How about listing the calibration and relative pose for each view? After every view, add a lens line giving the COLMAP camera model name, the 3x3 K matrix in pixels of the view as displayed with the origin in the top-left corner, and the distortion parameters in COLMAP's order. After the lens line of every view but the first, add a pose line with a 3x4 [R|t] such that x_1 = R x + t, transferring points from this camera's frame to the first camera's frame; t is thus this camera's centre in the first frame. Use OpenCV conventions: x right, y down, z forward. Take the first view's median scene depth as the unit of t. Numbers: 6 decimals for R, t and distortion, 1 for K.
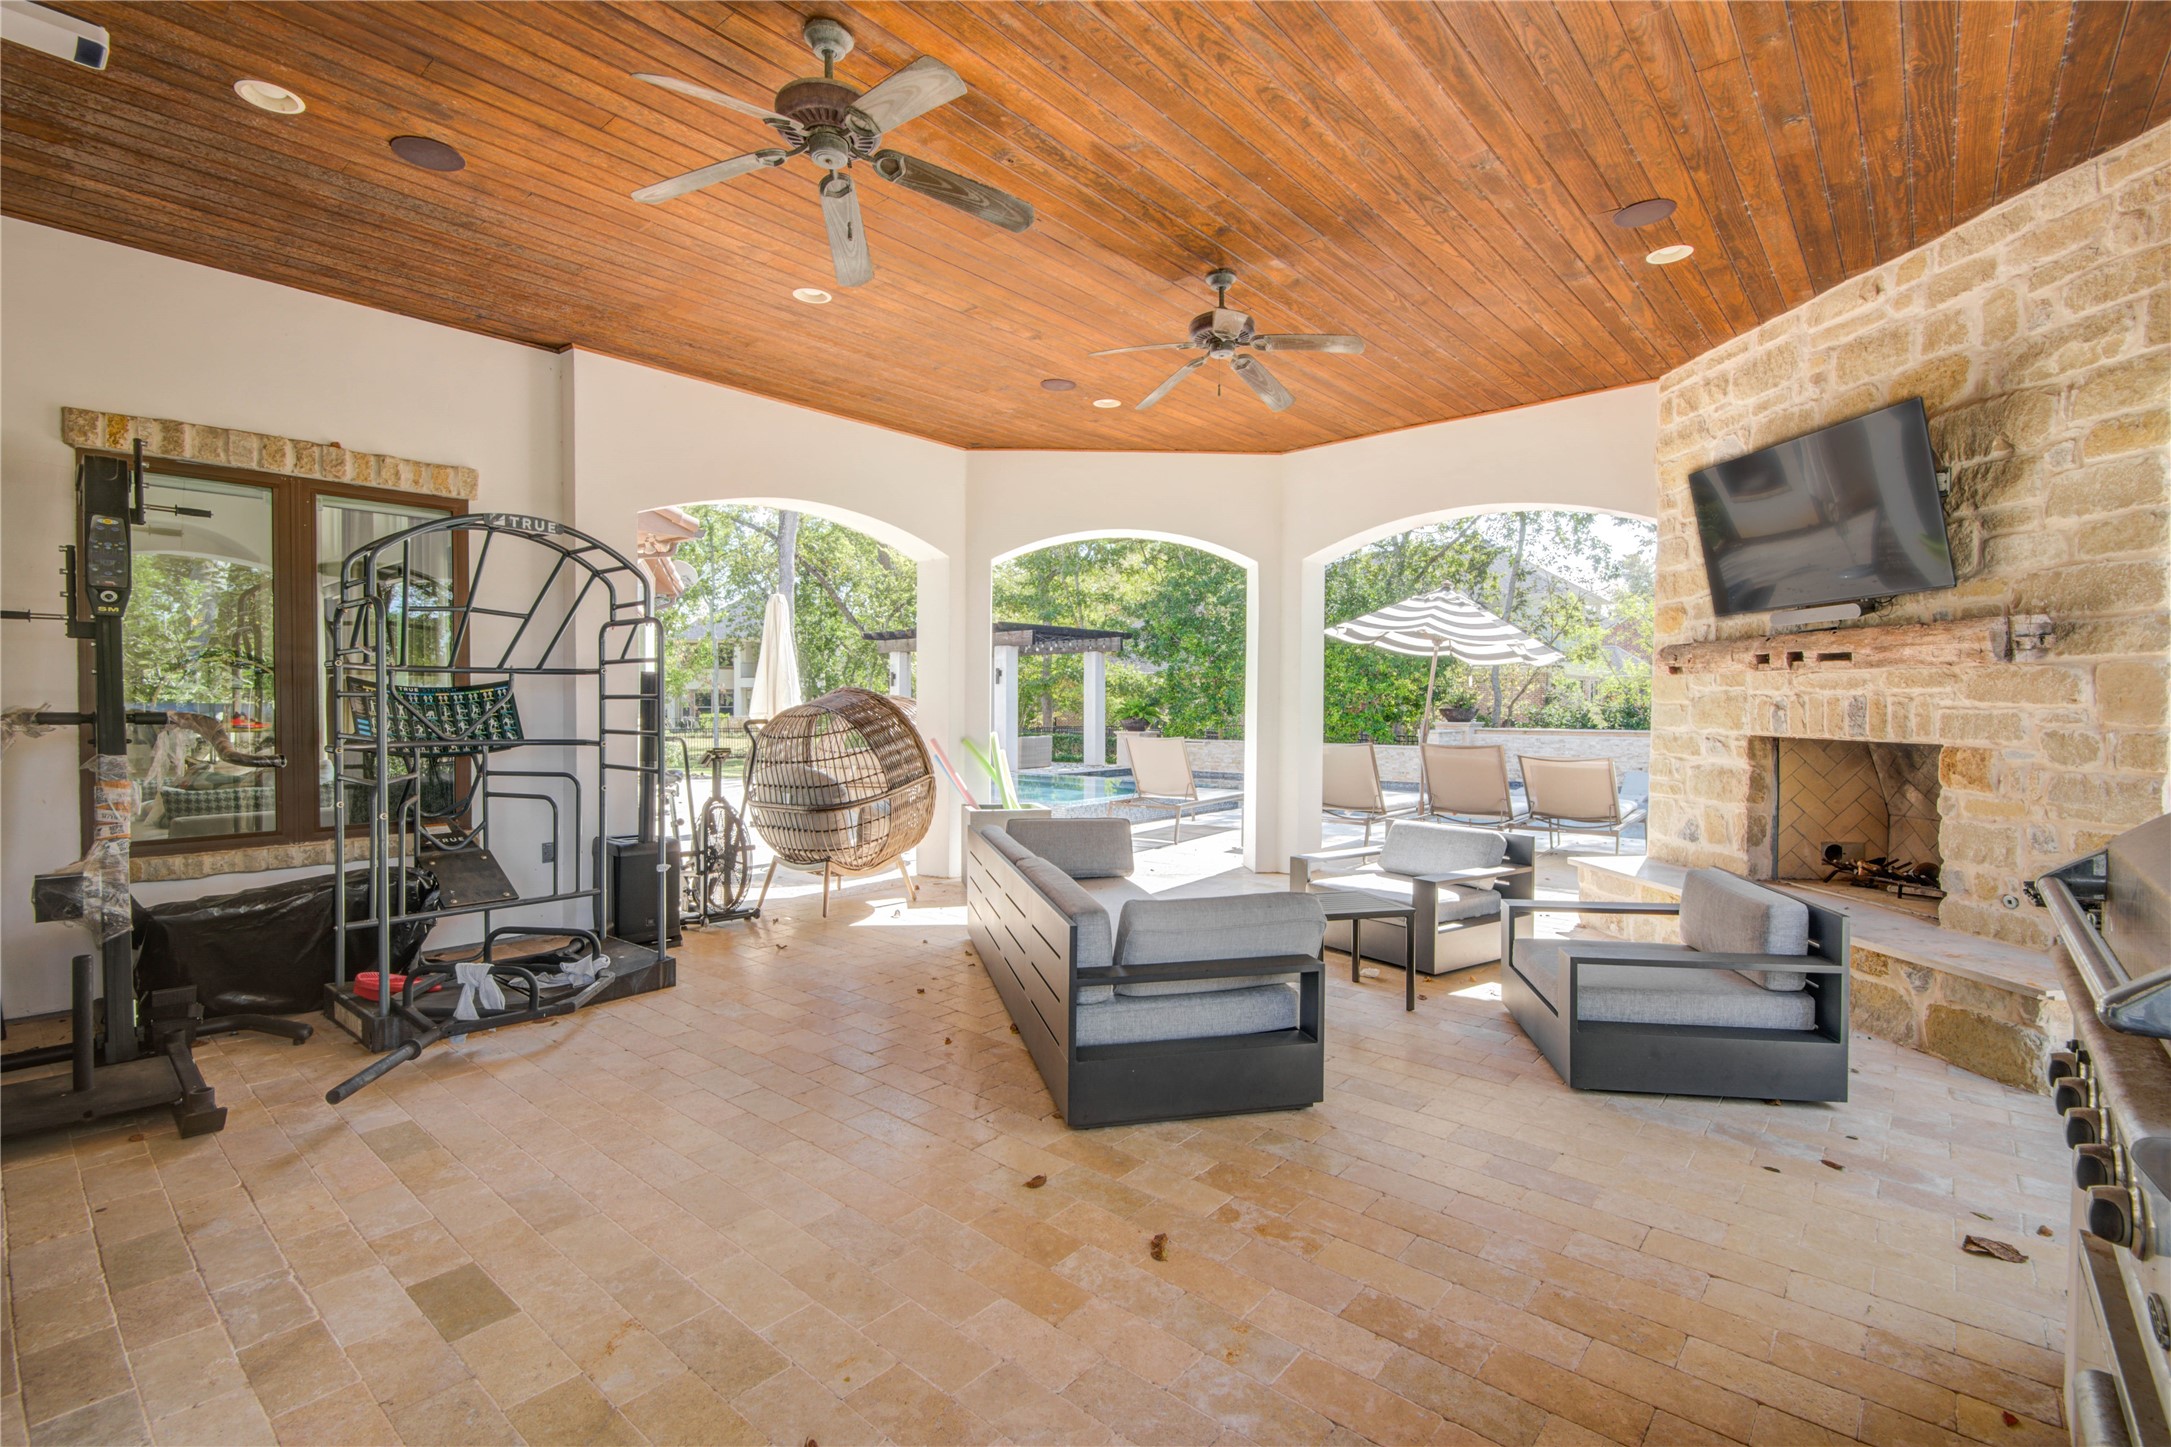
lens RADIAL K [[980.1, 0, 1083.7], [0, 980.1, 722.0], [0, 0, 1]] dist [0.003569, -0.005582]
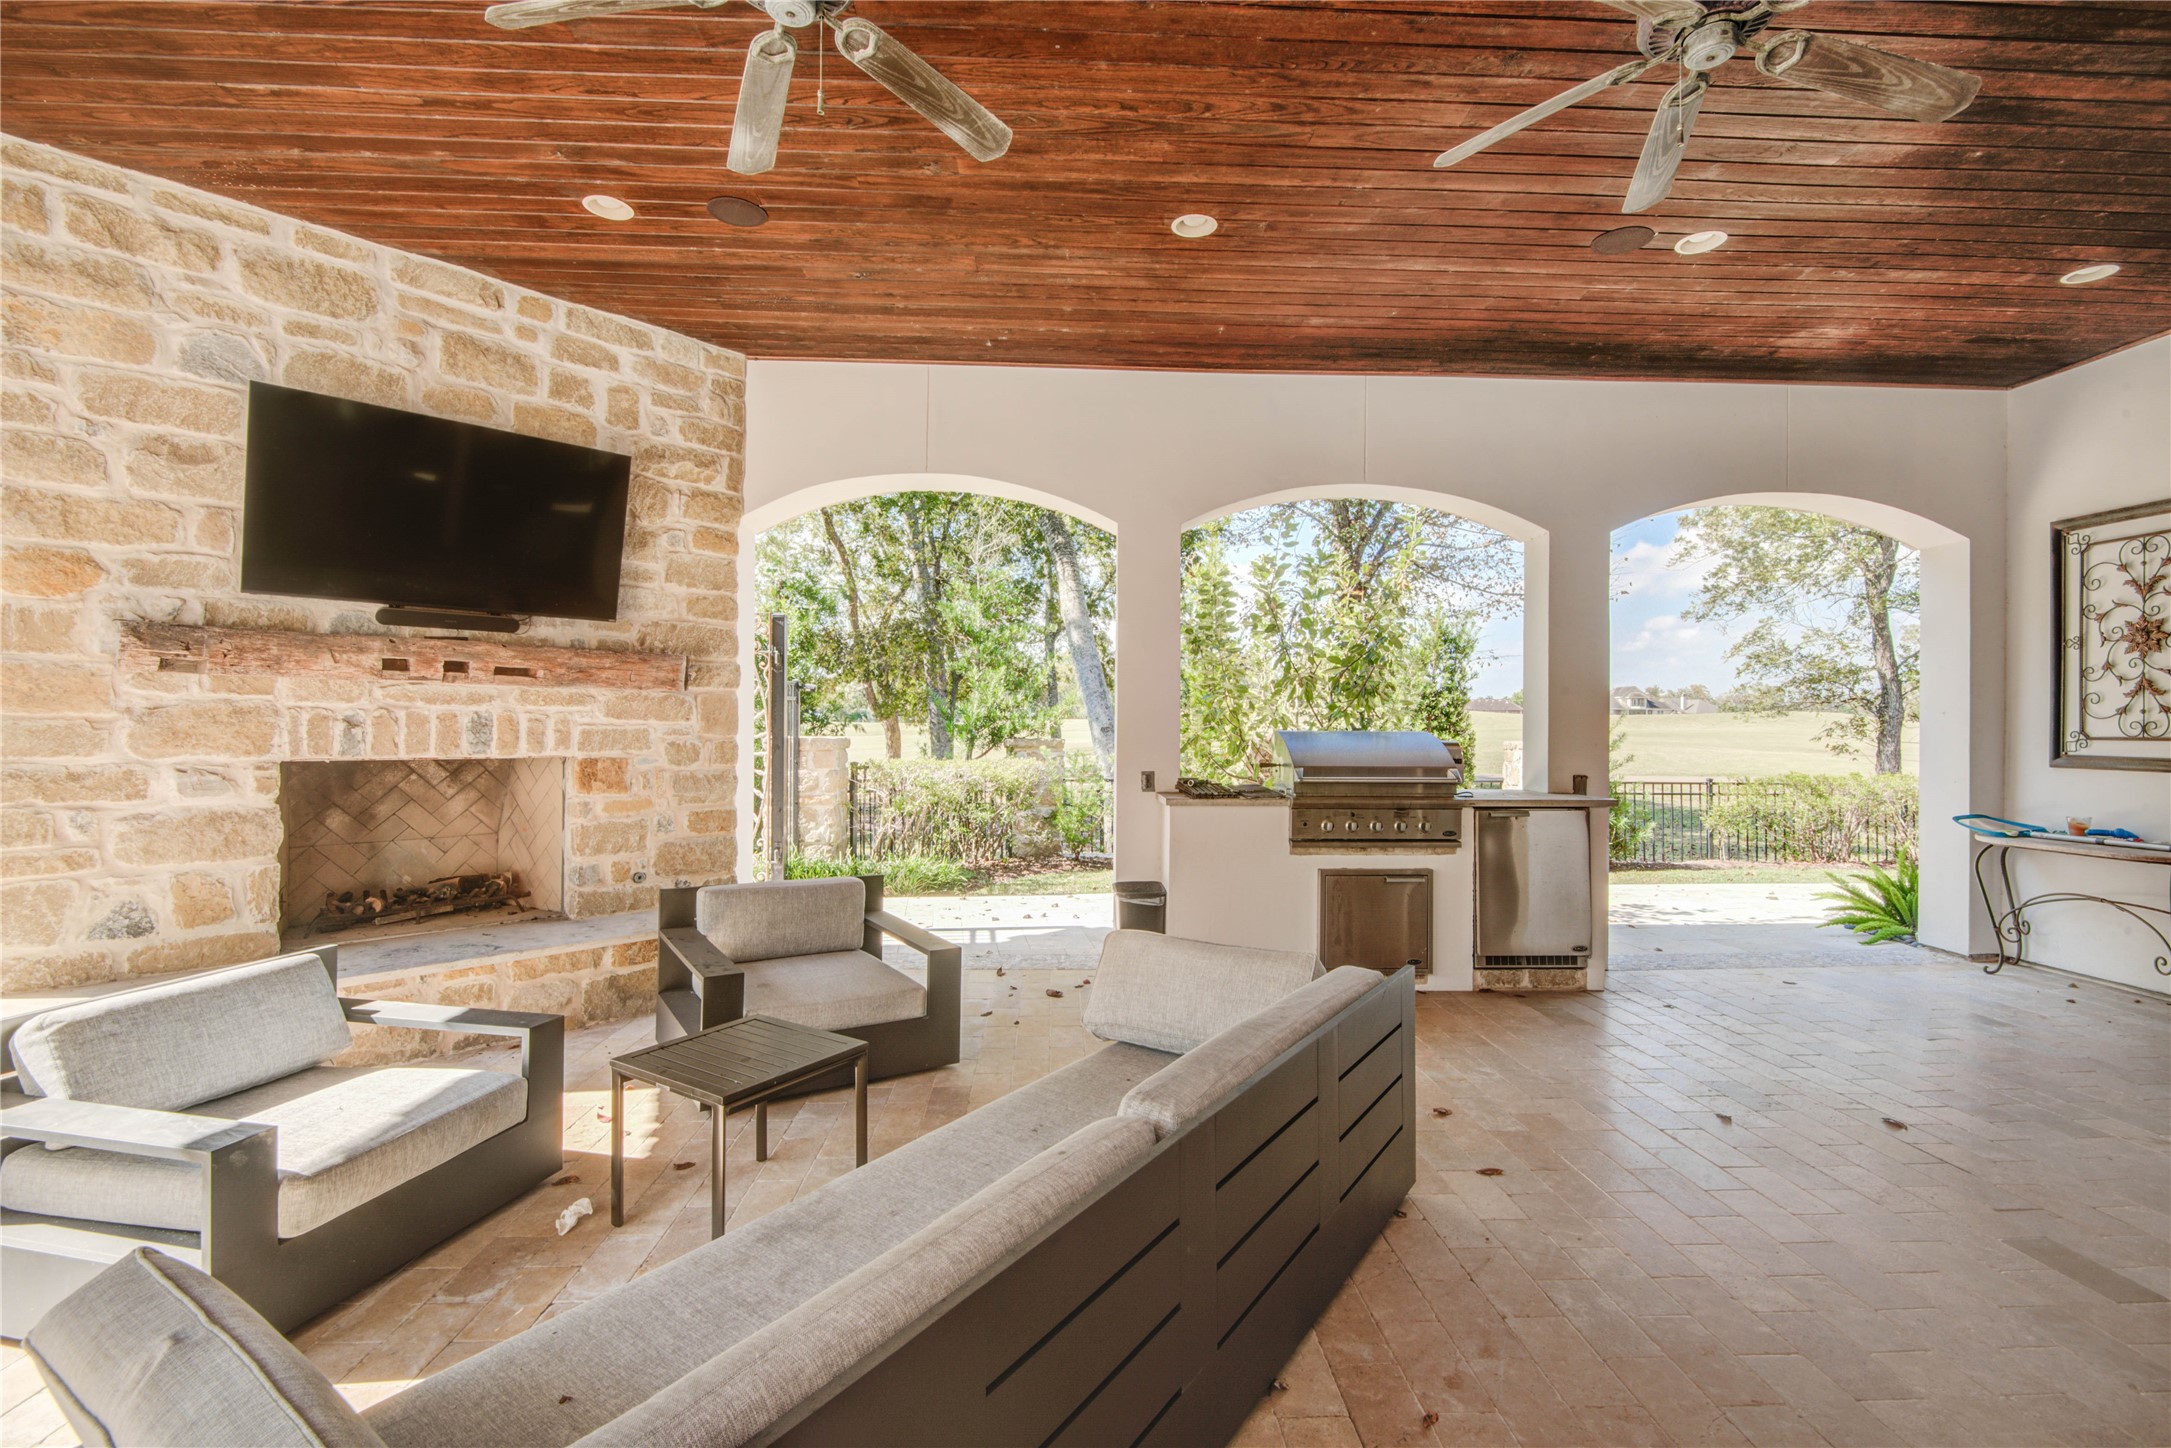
lens RADIAL K [[980.1, 0, 1083.7], [0, 980.1, 722.5], [0, 0, 1]] dist [0.003569, -0.005582]
pose [[-0.680316, -0.004313, 0.732906, -0.339799], [0.006206, 0.999913, 0.011645, -0.025623], [-0.732892, 0.012471, -0.680230, 1.309343]]
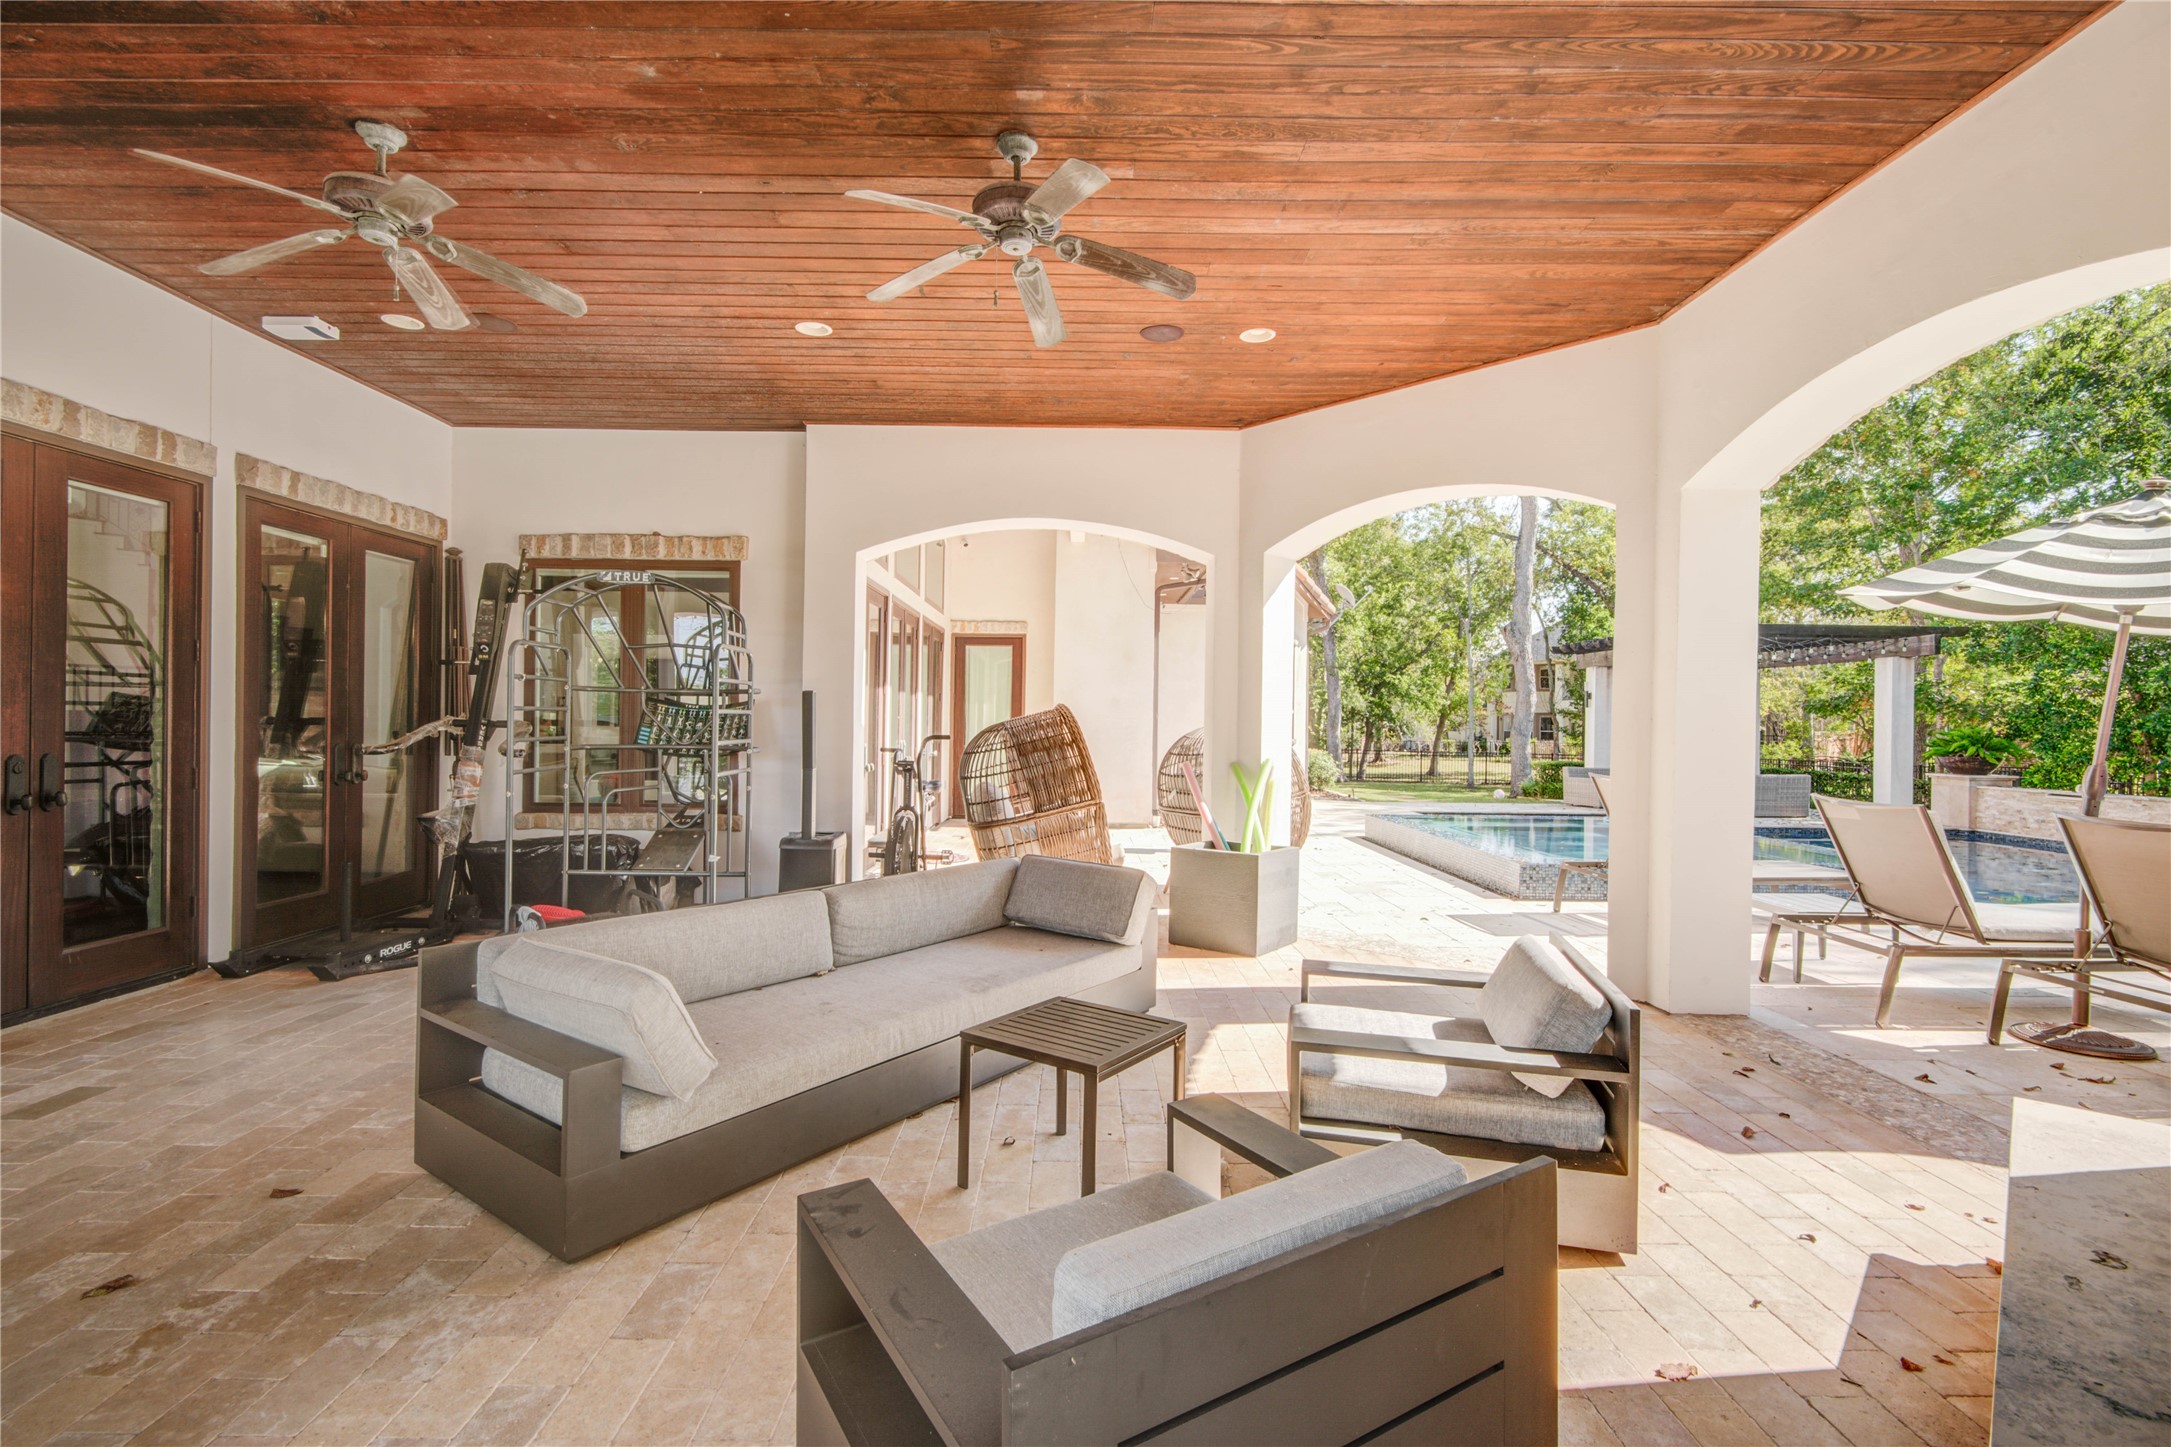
lens RADIAL K [[980.1, 0, 1083.7], [0, 980.1, 722.0], [0, 0, 1]] dist [0.003569, -0.005582]
pose [[0.657832, 0.007082, -0.753132, 0.782960], [-0.025876, 0.999578, -0.013203, -0.010167], [0.752720, 0.028173, 0.657737, 0.602163]]
